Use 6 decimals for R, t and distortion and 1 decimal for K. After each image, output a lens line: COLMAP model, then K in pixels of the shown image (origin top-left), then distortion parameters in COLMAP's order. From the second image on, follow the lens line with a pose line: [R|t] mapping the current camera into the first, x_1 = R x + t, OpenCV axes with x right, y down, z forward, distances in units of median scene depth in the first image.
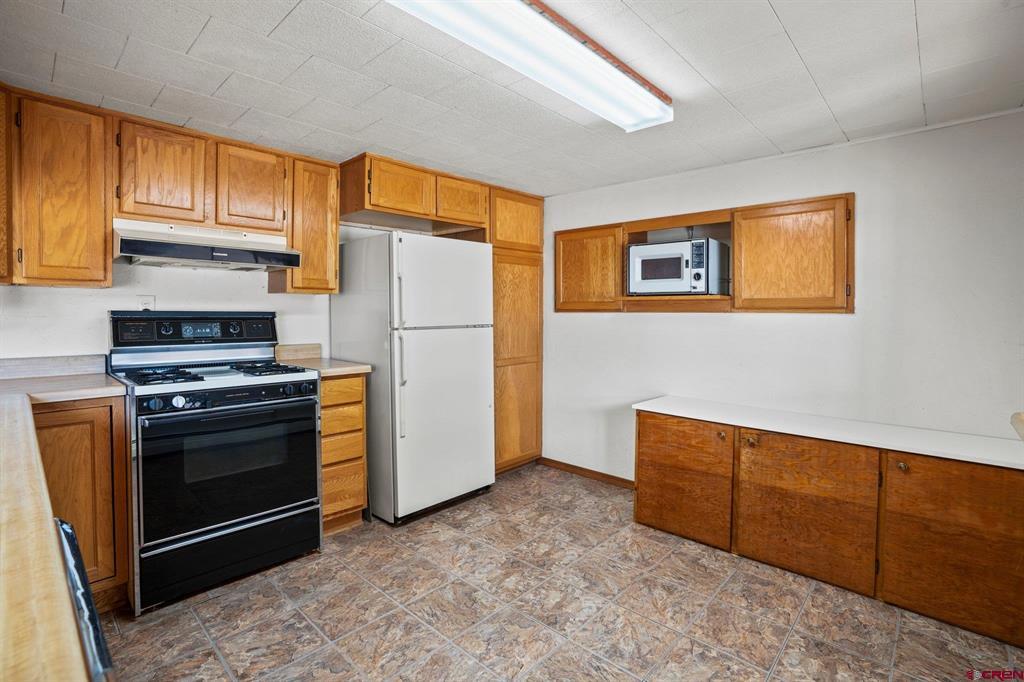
lens RADIAL K [[482.1, 0, 513.6], [0, 482.1, 314.3], [0, 0, 1]] dist [-0.066132, 0.023823]
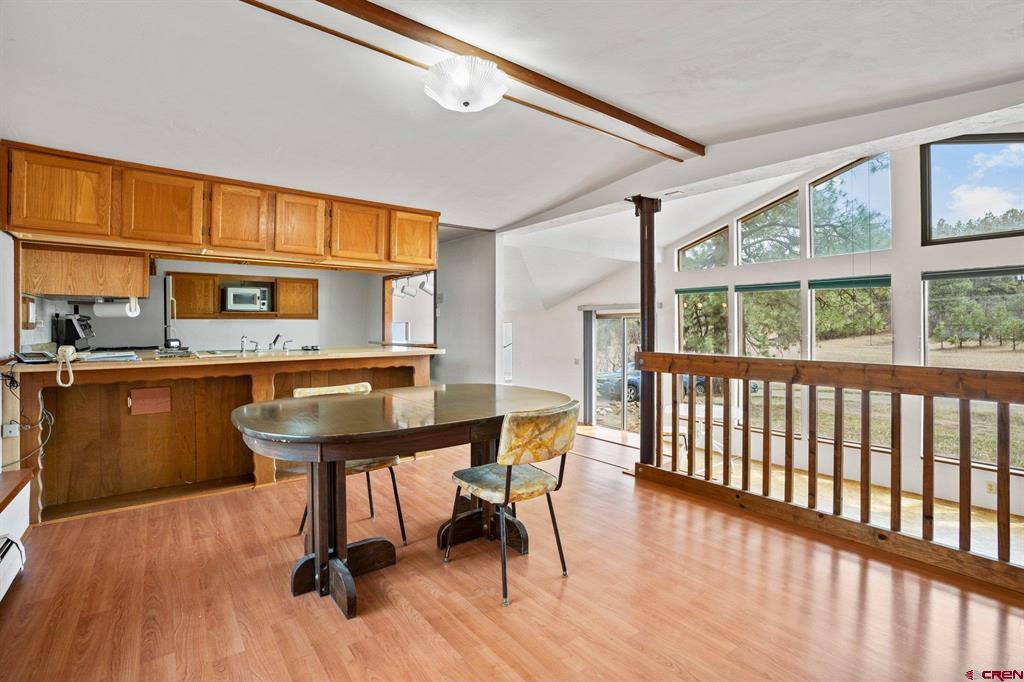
lens RADIAL K [[484.7, 0, 518.8], [0, 484.7, 319.6], [0, 0, 1]] dist [-0.066234, 0.023895]
pose [[0.152718, 0.006035, 0.988251, -1.934937], [0.009711, 0.999924, -0.007607, 0.031448], [-0.988222, 0.010758, 0.152648, -0.675834]]
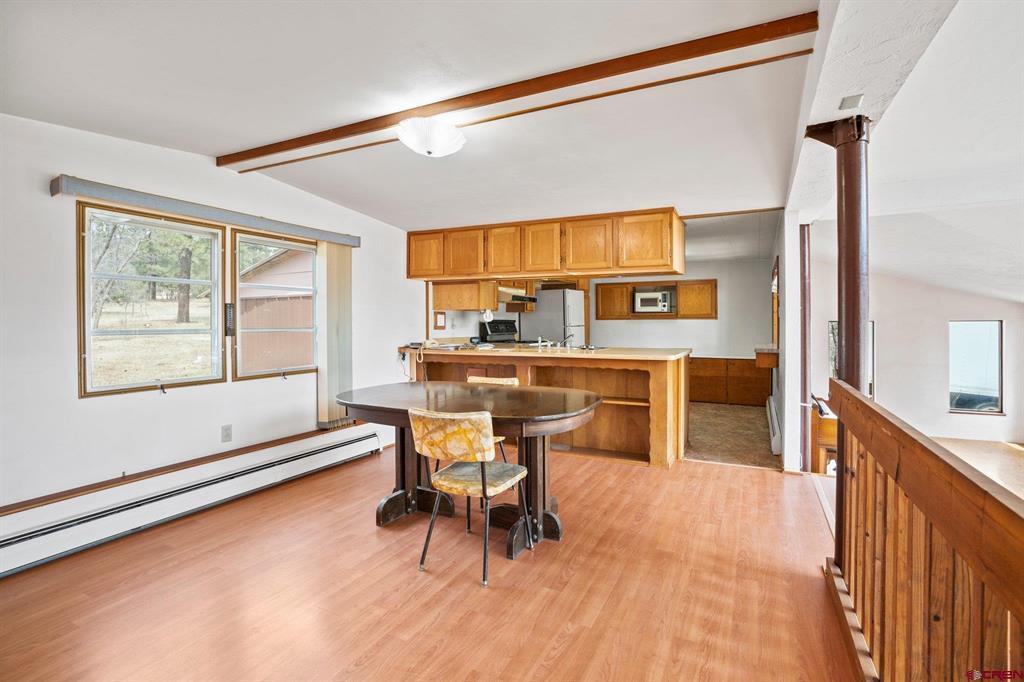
lens RADIAL K [[482.1, 0, 513.6], [0, 482.1, 314.3], [0, 0, 1]] dist [-0.066132, 0.023823]
pose [[0.963157, -0.002905, 0.268926, -1.245878], [0.008584, 0.999764, -0.019942, 0.015014], [-0.268804, 0.021516, 0.962954, -1.463895]]
